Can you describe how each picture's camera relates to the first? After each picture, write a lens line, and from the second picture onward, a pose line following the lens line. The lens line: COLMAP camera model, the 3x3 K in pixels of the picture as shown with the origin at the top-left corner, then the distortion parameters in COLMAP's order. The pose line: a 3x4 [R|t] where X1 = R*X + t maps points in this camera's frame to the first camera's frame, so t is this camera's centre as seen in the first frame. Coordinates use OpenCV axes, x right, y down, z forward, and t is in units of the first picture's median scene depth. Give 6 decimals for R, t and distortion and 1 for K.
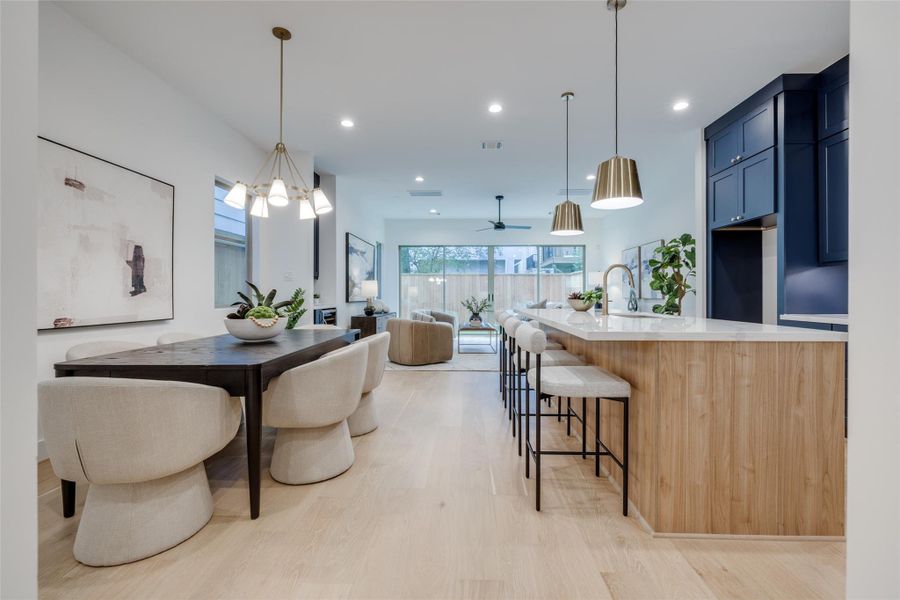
lens RADIAL K [[376.6, 0, 454.2], [0, 376.6, 296.4], [0, 0, 1]] dist [0.001222, 0.000157]
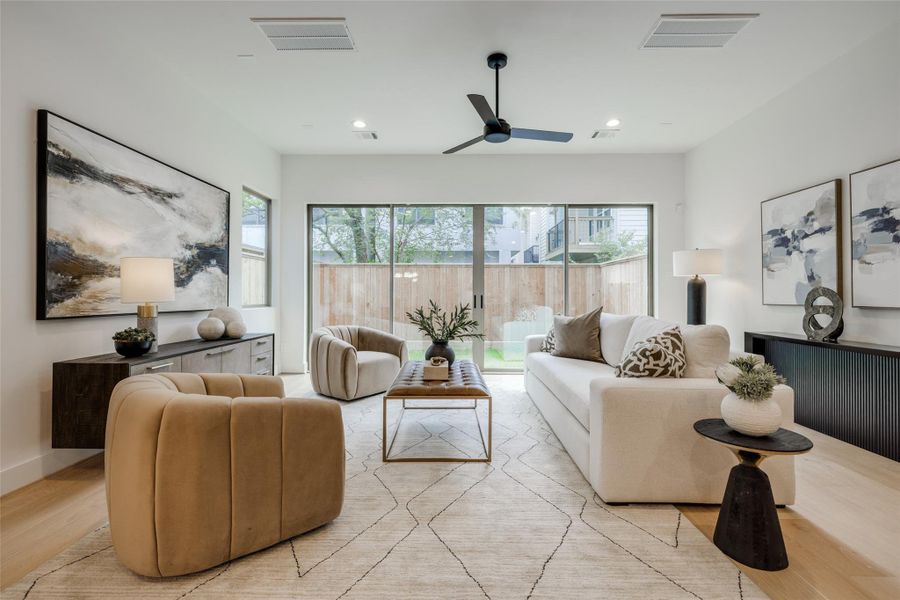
lens RADIAL K [[392.3, 0, 451.6], [0, 392.3, 292.7], [0, 0, 1]] dist [-0.000430, 0.000113]
pose [[0.999798, 0.001205, 0.020049, 0.061827], [-0.000987, 0.999940, -0.010869, -0.004290], [-0.020061, 0.010848, 0.999740, 0.569686]]
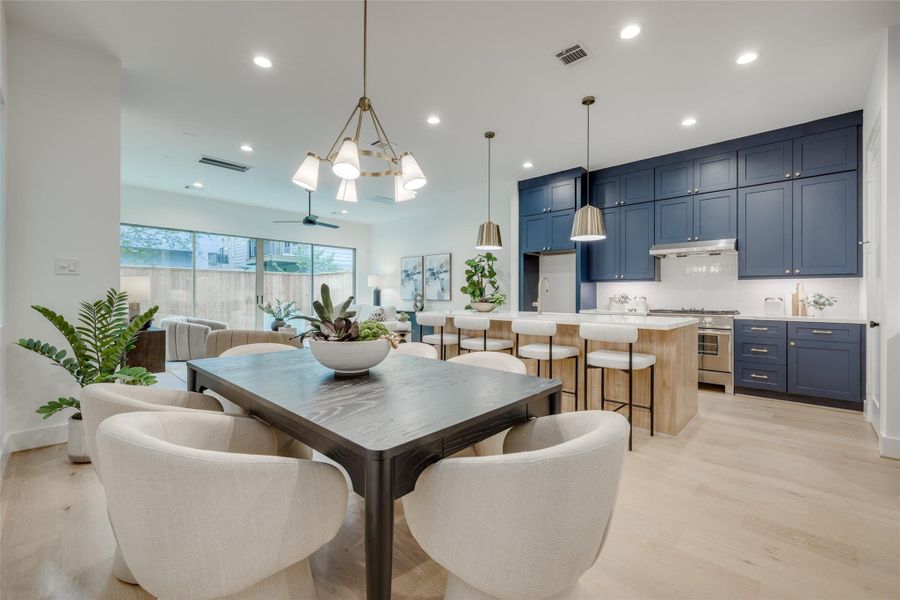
lens RADIAL K [[376.6, 0, 454.2], [0, 376.6, 296.4], [0, 0, 1]] dist [0.001222, 0.000157]
pose [[0.655589, -0.001801, 0.755116, -0.333208], [0.000517, 0.999998, 0.001935, -0.007383], [-0.755118, -0.000878, 0.655588, 0.141846]]
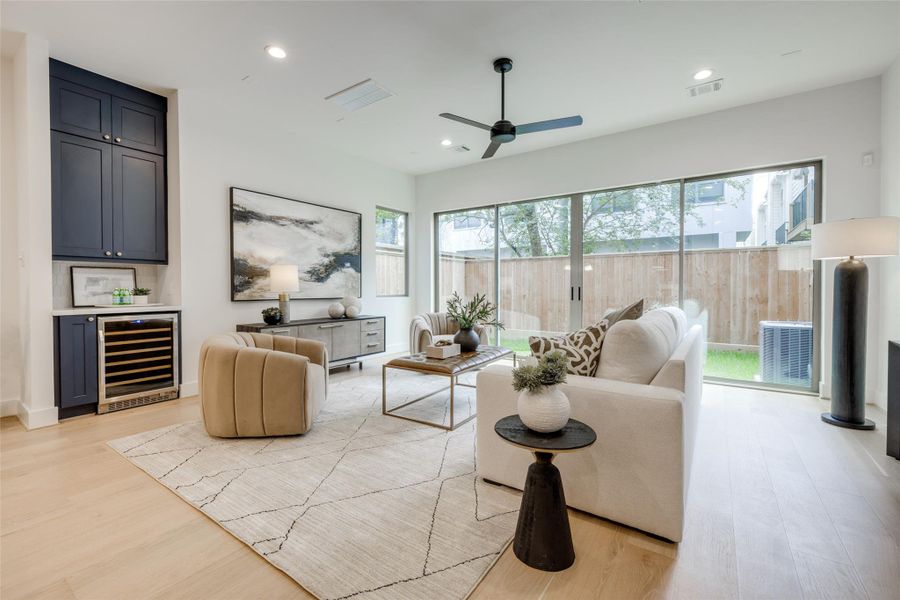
lens RADIAL K [[383.9, 0, 446.2], [0, 383.9, 292.4], [0, 0, 1]] dist [0.001259, -0.000101]
pose [[0.839796, 0.004357, -0.542885, 0.304674], [0.000108, 0.999966, 0.008194, -0.003674], [0.542902, -0.006940, 0.839767, 0.584704]]
